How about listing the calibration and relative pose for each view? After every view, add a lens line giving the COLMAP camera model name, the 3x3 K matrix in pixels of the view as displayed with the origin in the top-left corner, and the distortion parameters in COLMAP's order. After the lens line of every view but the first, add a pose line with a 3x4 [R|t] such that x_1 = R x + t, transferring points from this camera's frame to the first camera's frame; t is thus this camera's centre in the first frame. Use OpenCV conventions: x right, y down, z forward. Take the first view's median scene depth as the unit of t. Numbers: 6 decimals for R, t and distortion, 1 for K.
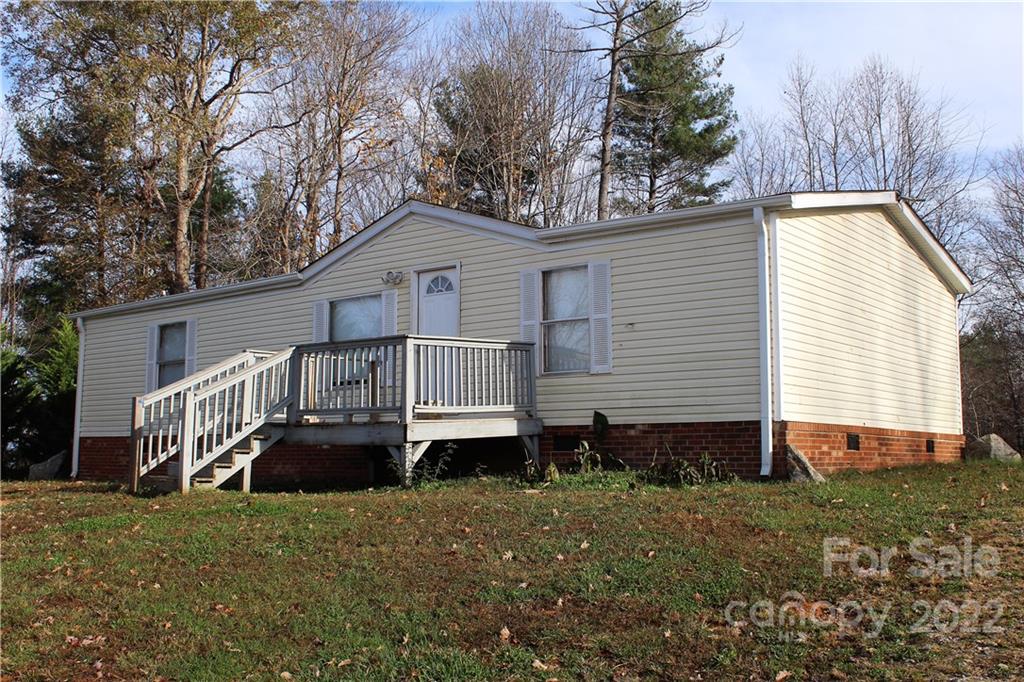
lens RADIAL K [[1098.2, 0, 514.8], [0, 1098.2, 339.6], [0, 0, 1]] dist [-0.117488, 0.000000]
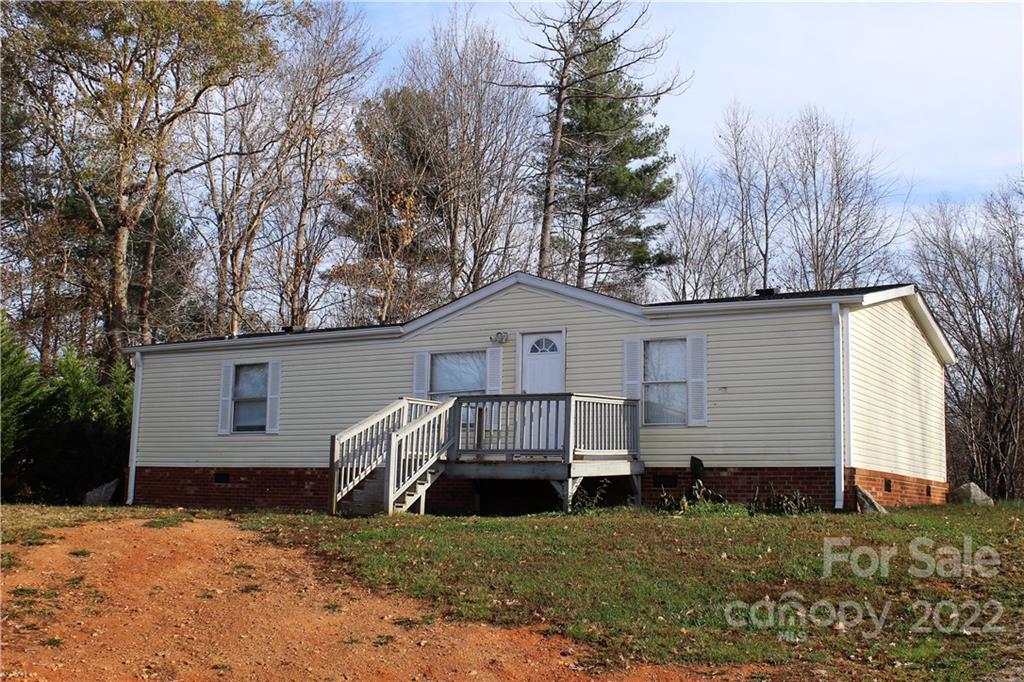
lens RADIAL K [[1242.8, 0, 512.8], [0, 1242.8, 338.6], [0, 0, 1]] dist [-0.118358, 0.000000]
pose [[0.990650, 0.038553, 0.130871, -0.279708], [-0.035347, 0.999018, -0.026729, -0.020710], [-0.131773, 0.021853, 0.991039, -0.327525]]
